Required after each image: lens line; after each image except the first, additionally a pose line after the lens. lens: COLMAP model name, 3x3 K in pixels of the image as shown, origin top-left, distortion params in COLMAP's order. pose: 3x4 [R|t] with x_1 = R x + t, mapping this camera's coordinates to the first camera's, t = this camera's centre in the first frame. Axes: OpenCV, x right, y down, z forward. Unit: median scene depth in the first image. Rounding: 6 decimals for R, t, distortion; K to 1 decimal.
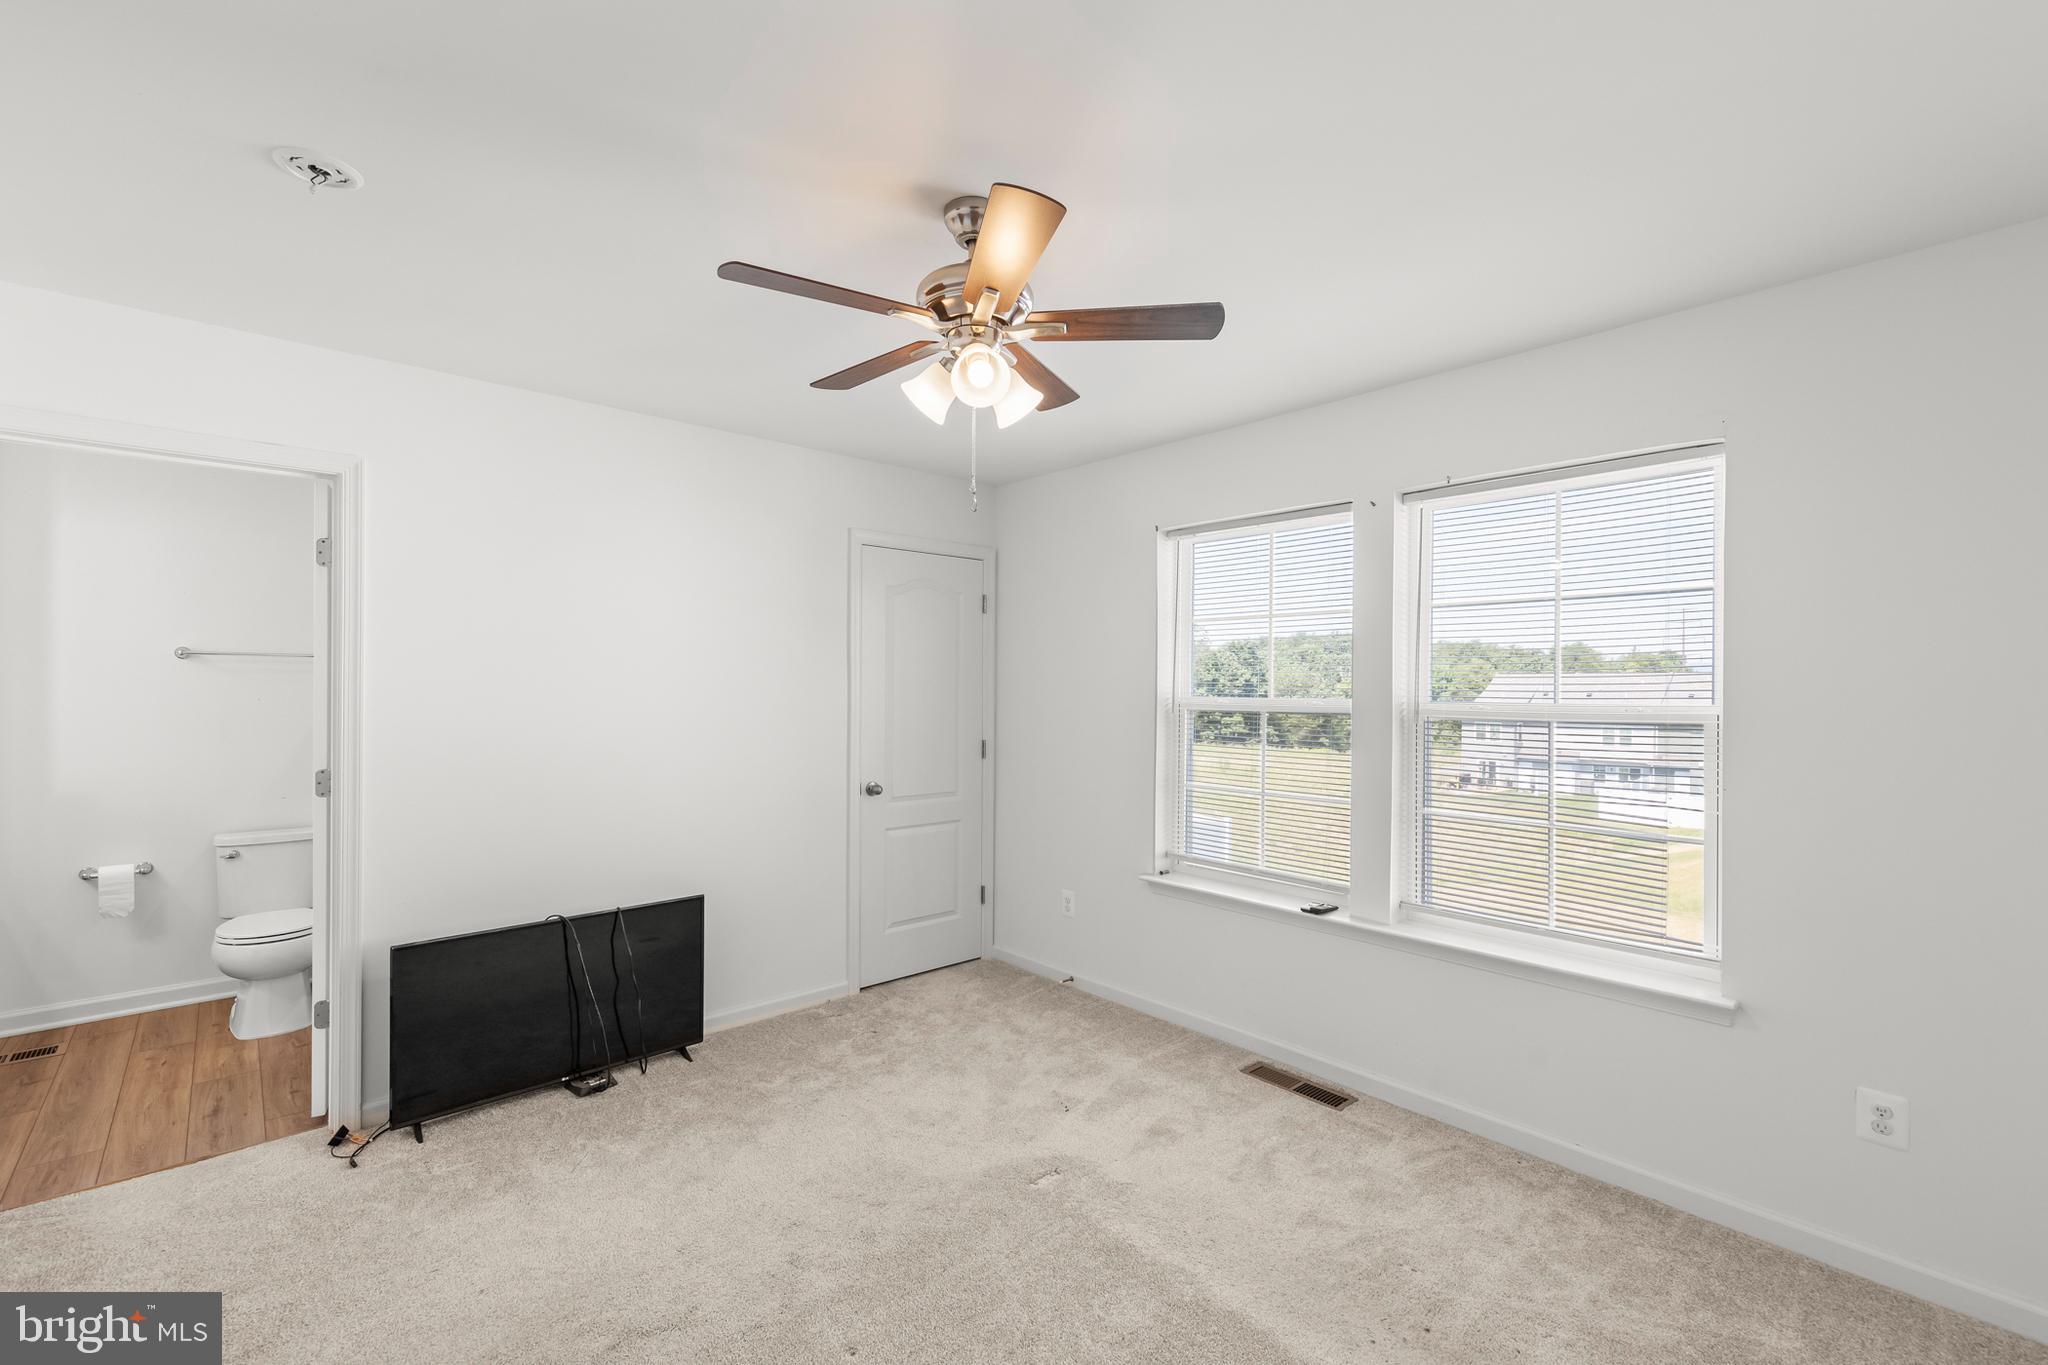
lens RADIAL K [[885.1, 0, 1022.0], [0, 885.1, 688.8], [0, 0, 1]] dist [0.012094, -0.002315]
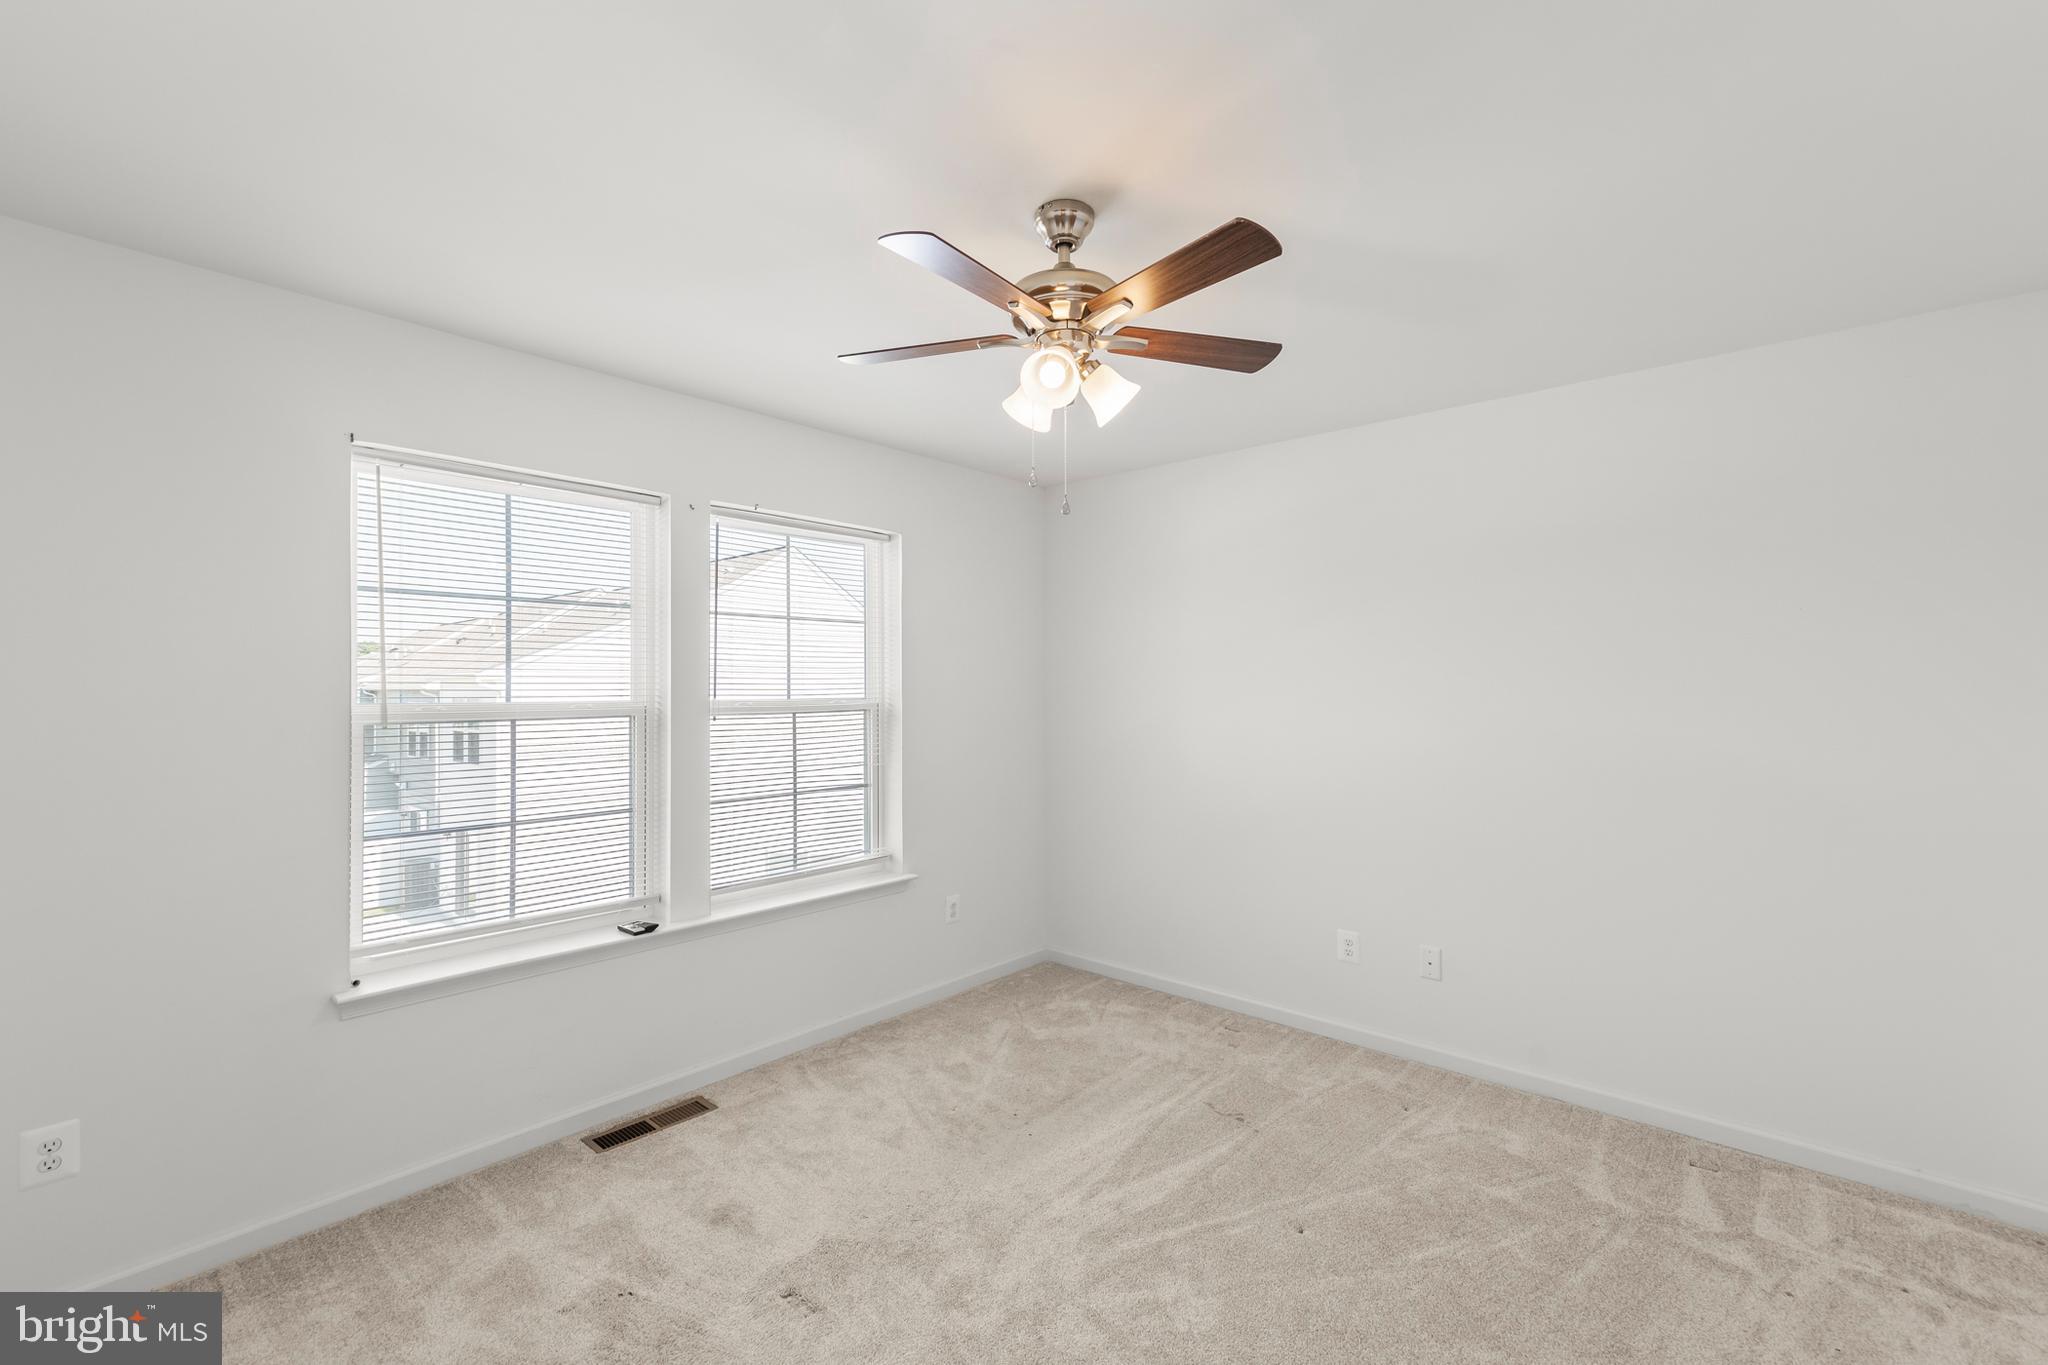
lens RADIAL K [[885.1, 0, 1034.5], [0, 885.1, 672.9], [0, 0, 1]] dist [0.012094, -0.002315]
pose [[-0.126823, 0.010357, 0.991871, -0.731156], [0.007828, 0.999925, -0.009440, -0.003266], [-0.991894, 0.006567, -0.126895, 0.819843]]
